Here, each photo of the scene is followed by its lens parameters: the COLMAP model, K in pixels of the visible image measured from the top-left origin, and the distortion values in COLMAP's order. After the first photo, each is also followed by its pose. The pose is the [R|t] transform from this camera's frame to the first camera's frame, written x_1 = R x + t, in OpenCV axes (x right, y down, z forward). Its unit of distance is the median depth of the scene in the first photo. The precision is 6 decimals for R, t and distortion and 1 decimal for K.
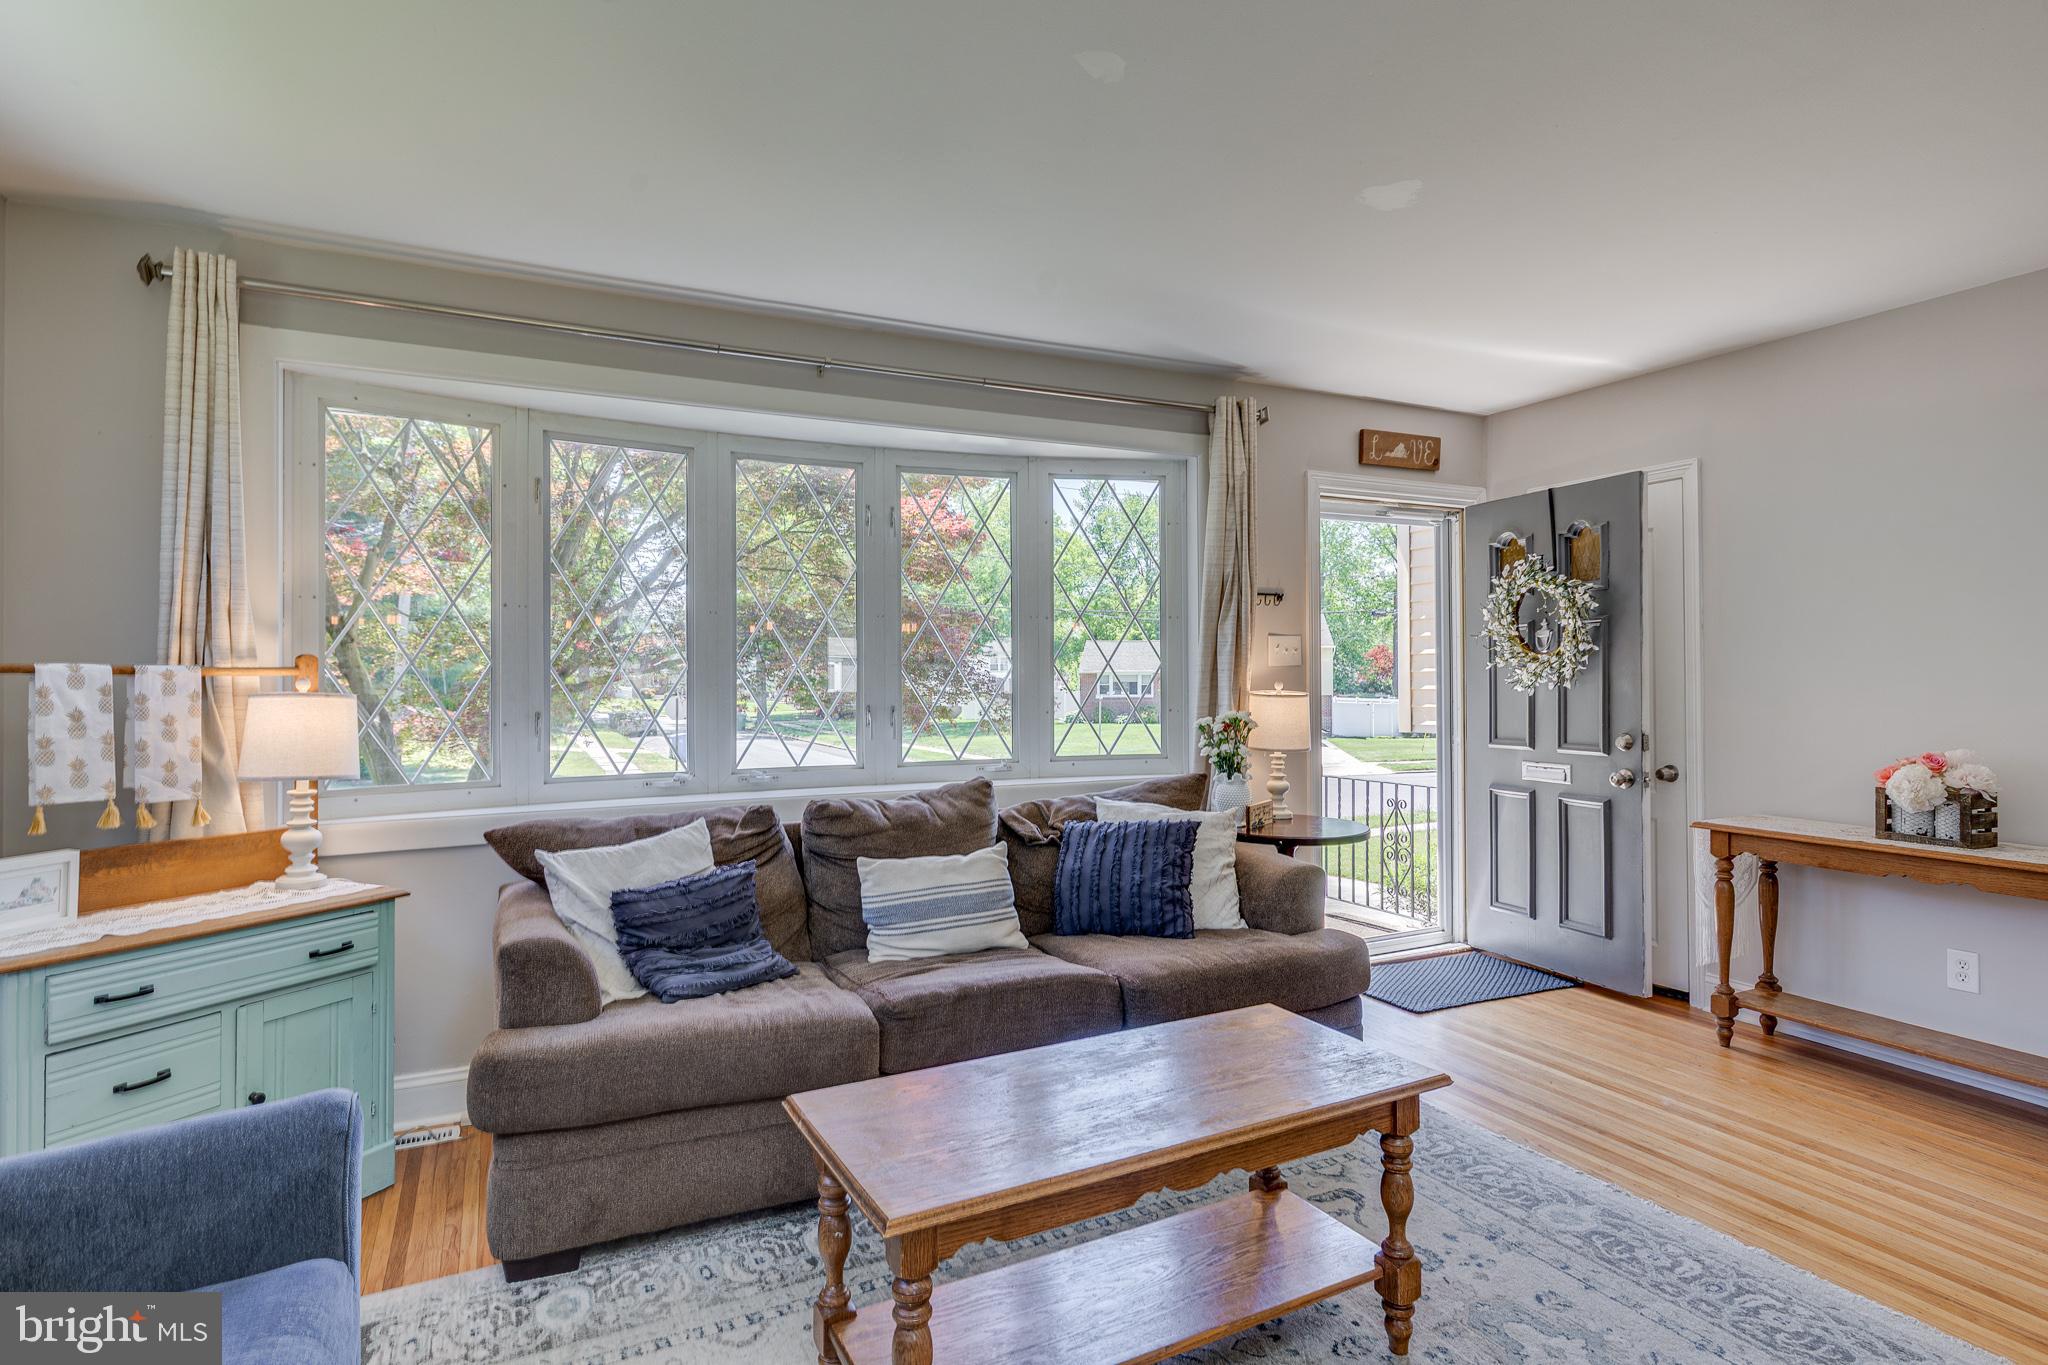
lens RADIAL K [[1060.3, 0, 1024.0], [0, 1060.3, 682.5], [0, 0, 1]] dist [-0.001745, -0.001112]
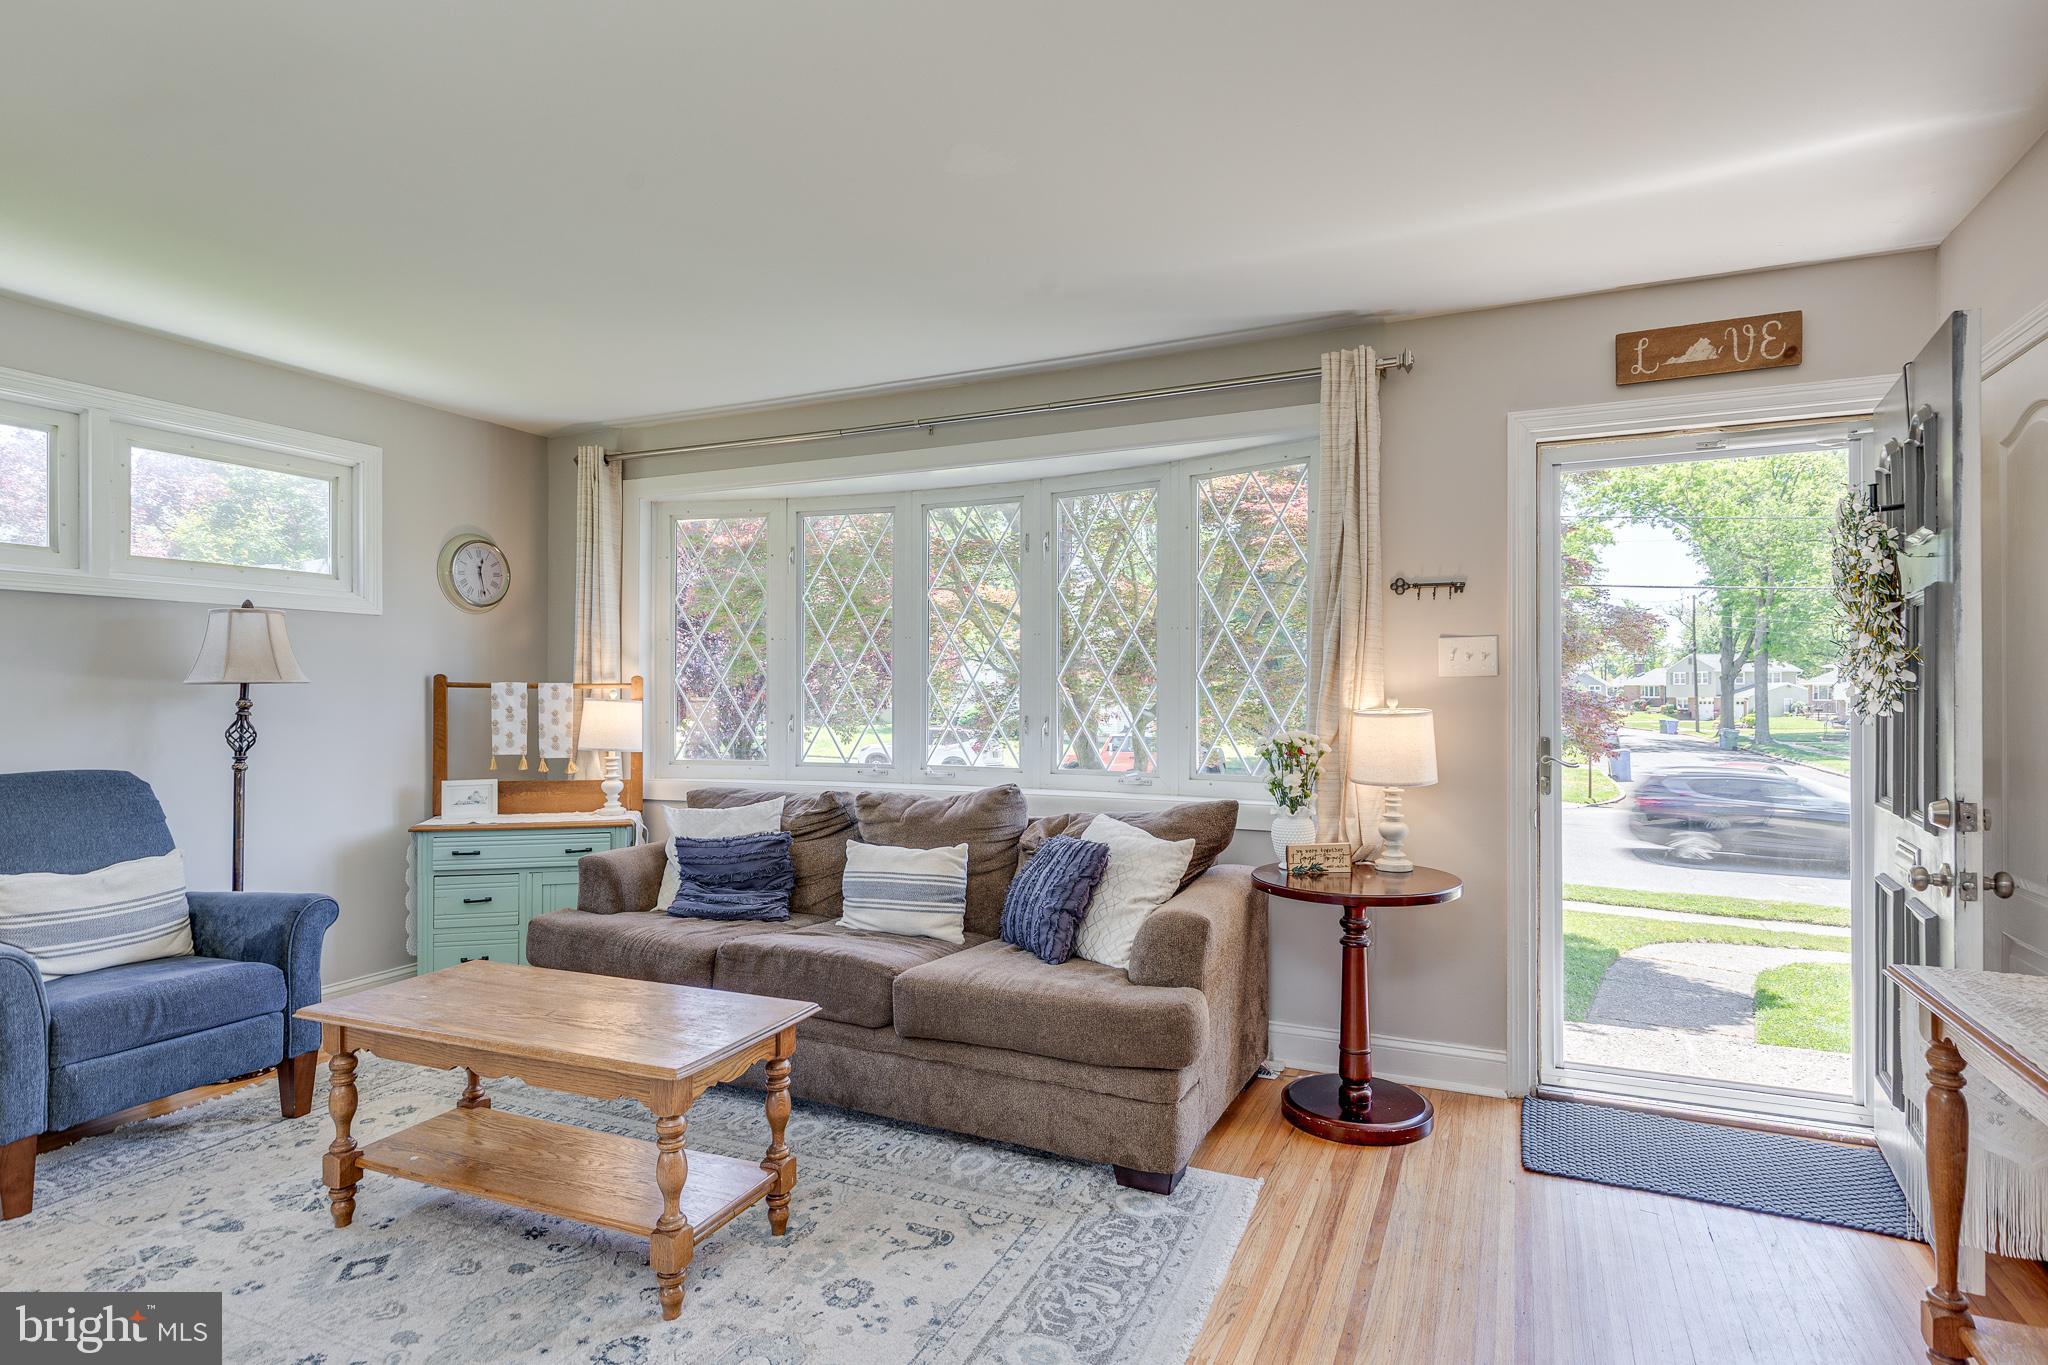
lens RADIAL K [[1076.9, 0, 1021.0], [0, 1076.9, 691.5], [0, 0, 1]] dist [0.000492, -0.000936]
pose [[0.632310, 0.006177, -0.774690, 0.939792], [-0.003247, 0.999981, 0.005324, -0.011667], [0.774708, -0.000851, 0.632318, 0.378844]]
